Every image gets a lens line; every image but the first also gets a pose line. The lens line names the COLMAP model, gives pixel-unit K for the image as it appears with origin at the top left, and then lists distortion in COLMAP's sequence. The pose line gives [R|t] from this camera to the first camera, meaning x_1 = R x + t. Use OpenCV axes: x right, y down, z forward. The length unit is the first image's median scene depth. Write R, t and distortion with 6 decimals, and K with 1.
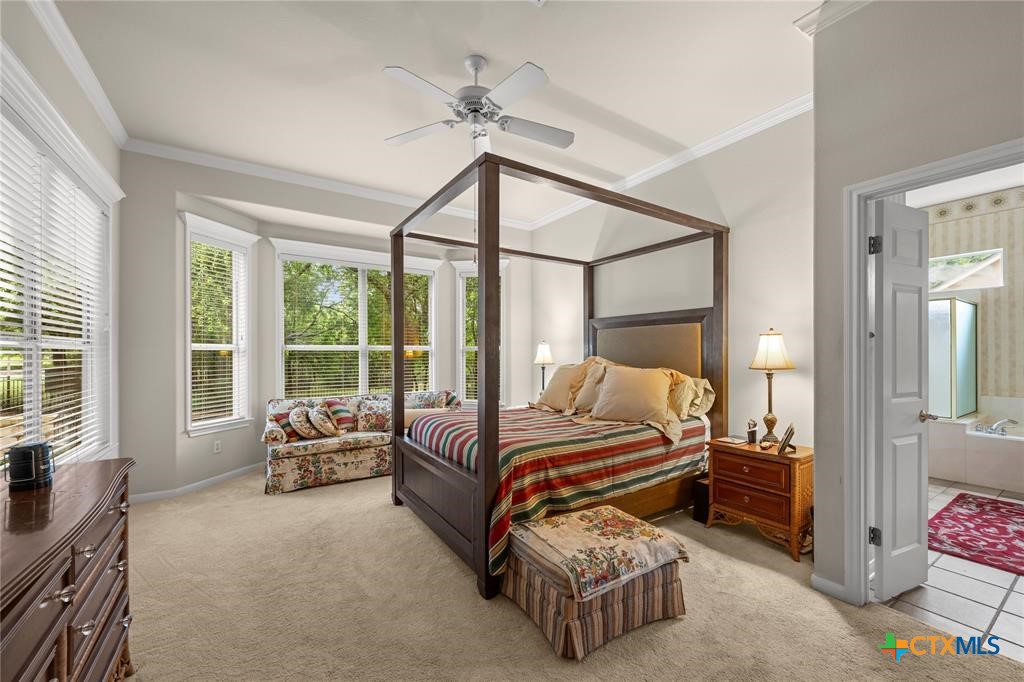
lens RADIAL K [[409.3, 0, 510.3], [0, 409.3, 348.8], [0, 0, 1]] dist [-0.000375, -0.000020]
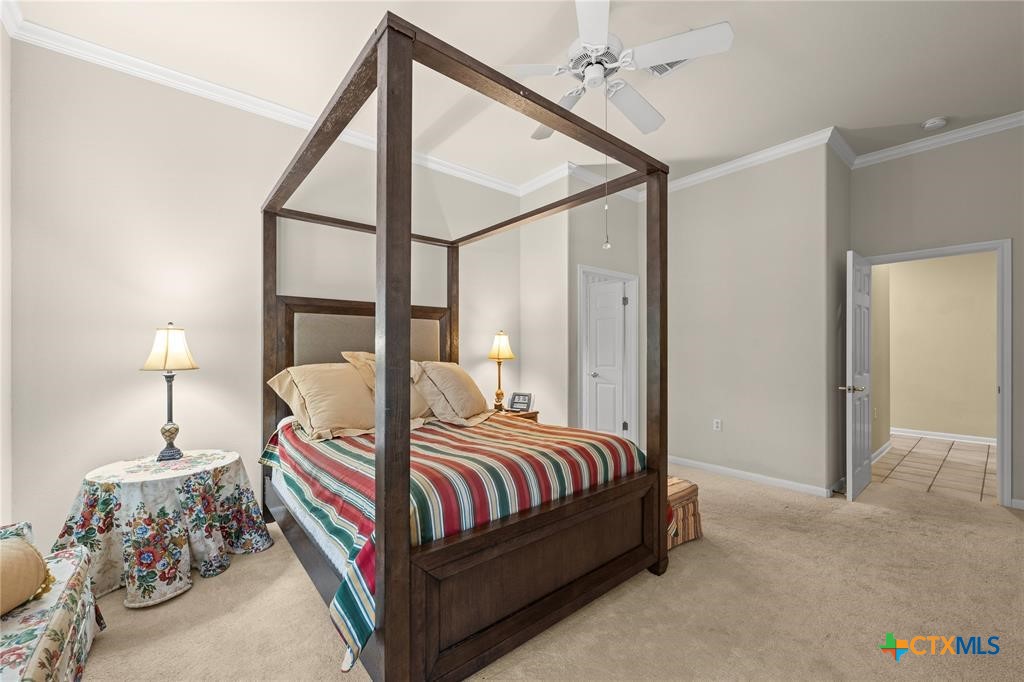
lens RADIAL K [[409.3, 0, 509.1], [0, 409.3, 347.3], [0, 0, 1]] dist [-0.000375, -0.000020]
pose [[-0.113504, 0.007836, 0.993507, -0.343428], [-0.001614, 0.999966, -0.008071, 0.009345], [-0.993536, -0.002520, -0.113487, 0.481777]]
